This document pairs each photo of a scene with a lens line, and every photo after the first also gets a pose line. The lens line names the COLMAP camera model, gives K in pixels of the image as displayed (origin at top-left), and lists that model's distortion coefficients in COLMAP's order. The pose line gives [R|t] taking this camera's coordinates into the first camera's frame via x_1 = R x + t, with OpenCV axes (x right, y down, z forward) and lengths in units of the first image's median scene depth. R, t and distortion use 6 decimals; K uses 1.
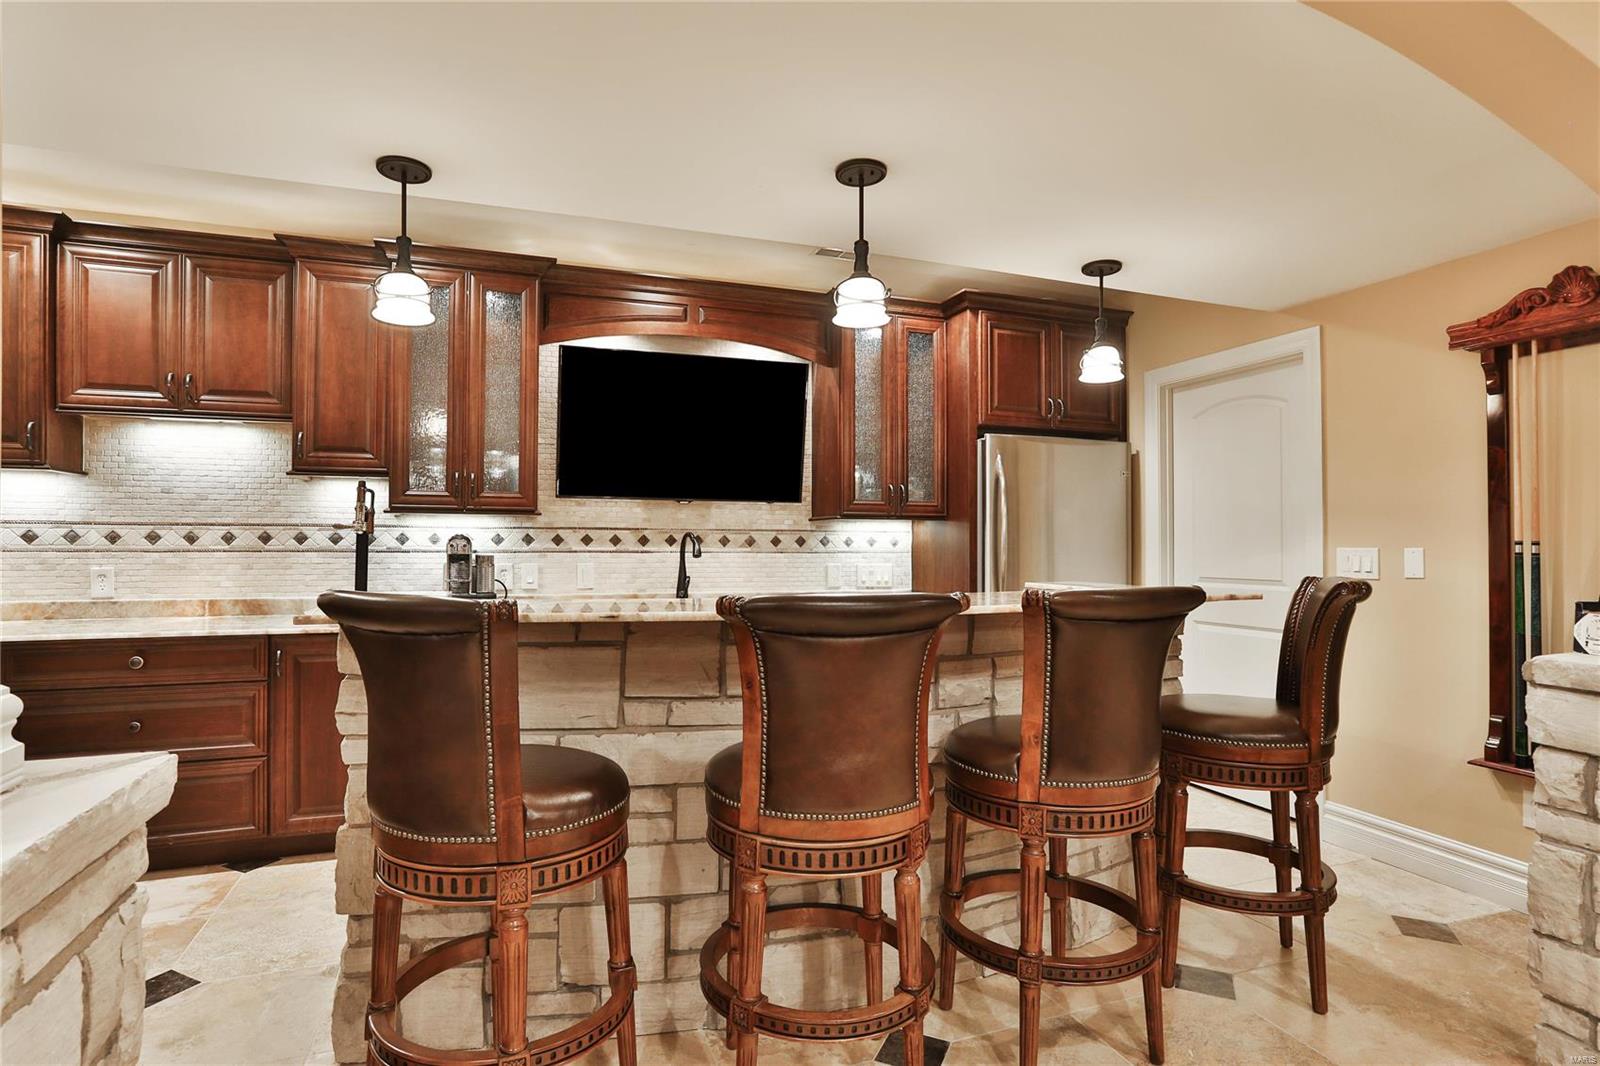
lens RADIAL K [[821.0, 0, 772.2], [0, 821.0, 536.2], [0, 0, 1]] dist [-0.017183, 0.001900]
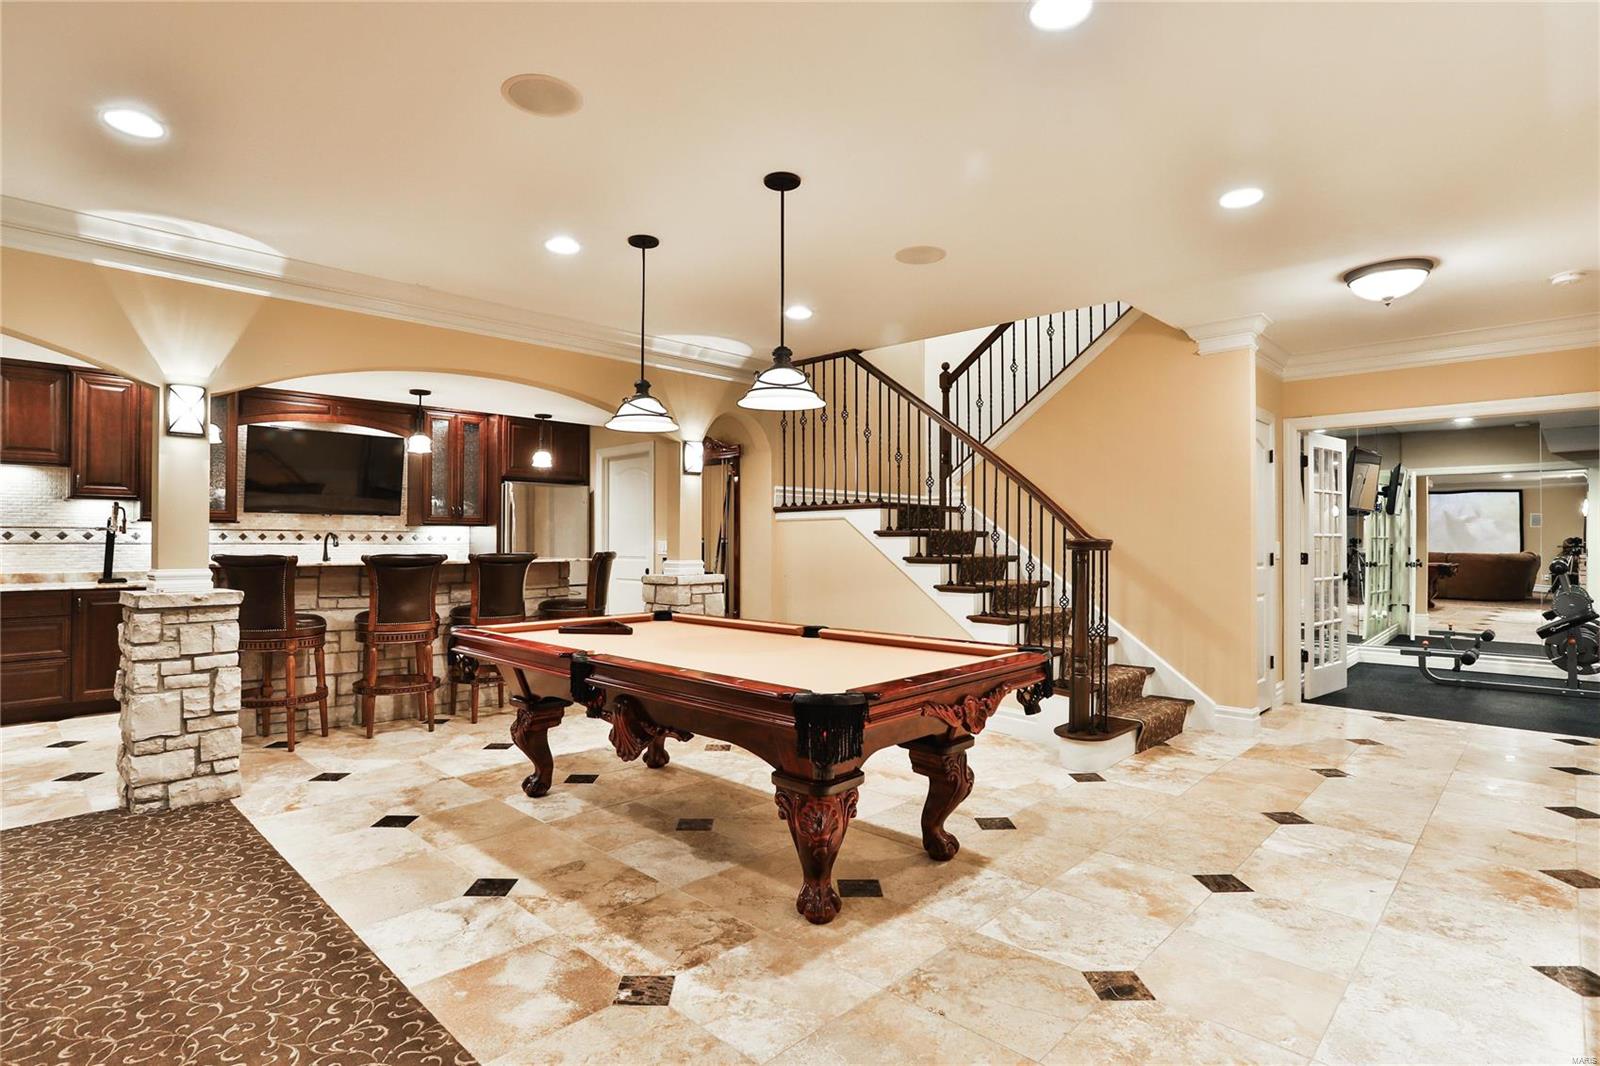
lens RADIAL K [[820.8, 0, 800.0], [0, 820.8, 533.0], [0, 0, 1]] dist [-0.059938, 0.034189]
pose [[0.890113, 0.003097, 0.455729, 0.008381], [-0.004165, 0.999990, 0.001338, -0.011650], [-0.455720, -0.003089, 0.890118, -1.138545]]
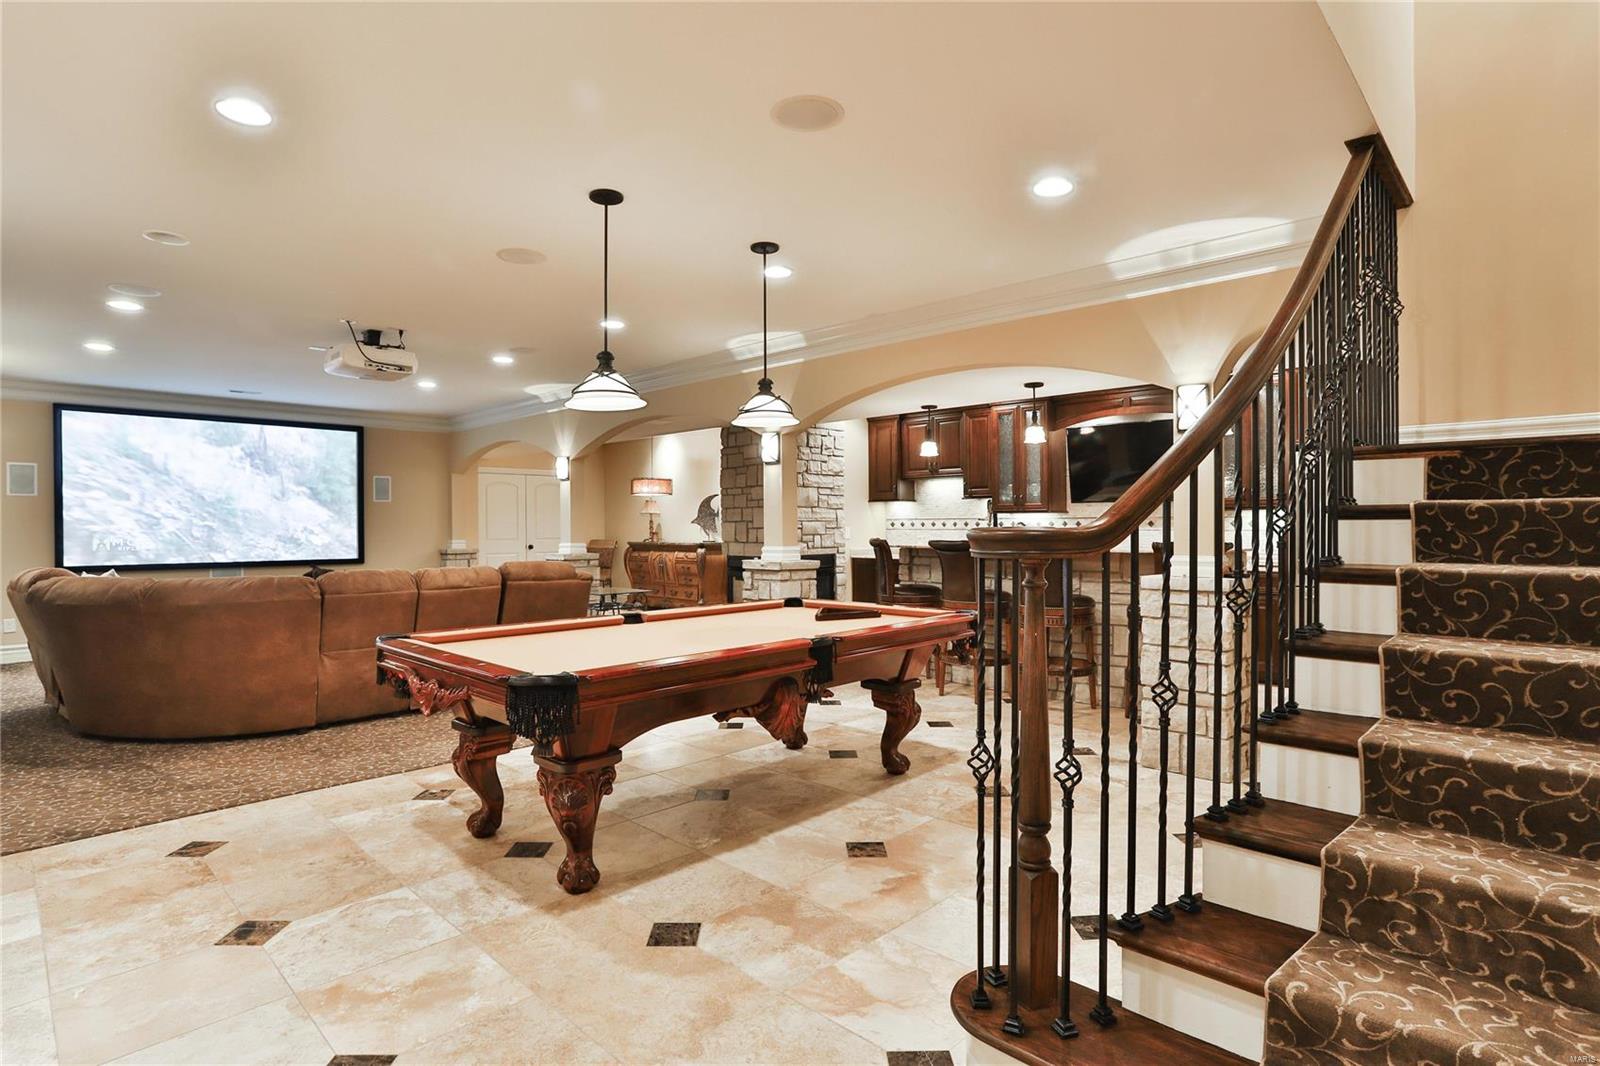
lens RADIAL K [[821.0, 0, 772.2], [0, 821.0, 536.2], [0, 0, 1]] dist [-0.017183, 0.001900]
pose [[0.426906, 0.008469, -0.904256, 1.365747], [0.013294, 0.999789, 0.015640, -0.008727], [0.904198, -0.018698, 0.426704, -0.572826]]
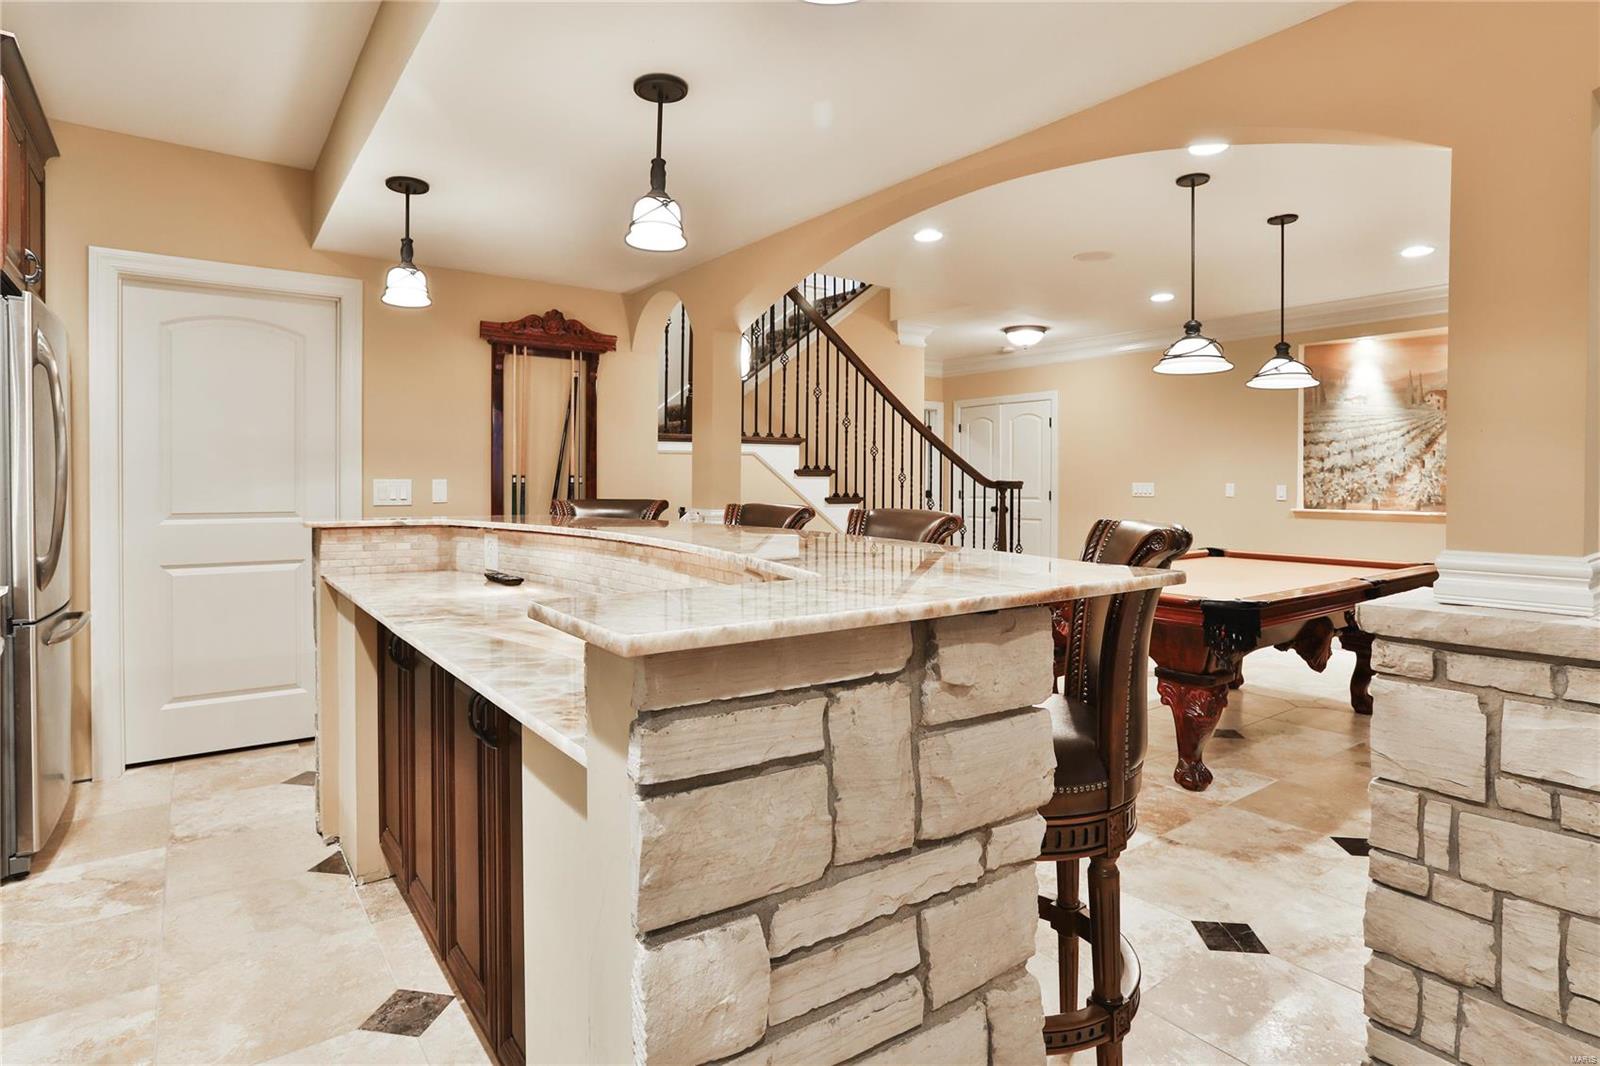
lens RADIAL K [[832.7, 0, 795.5], [0, 832.7, 505.1], [0, 0, 1]] dist [-0.028380, 0.000275]
pose [[-0.293874, -0.029517, 0.955388, -0.559151], [-0.015413, 0.999539, 0.026140, 0.010180], [-0.955720, -0.007044, -0.294193, 0.727926]]
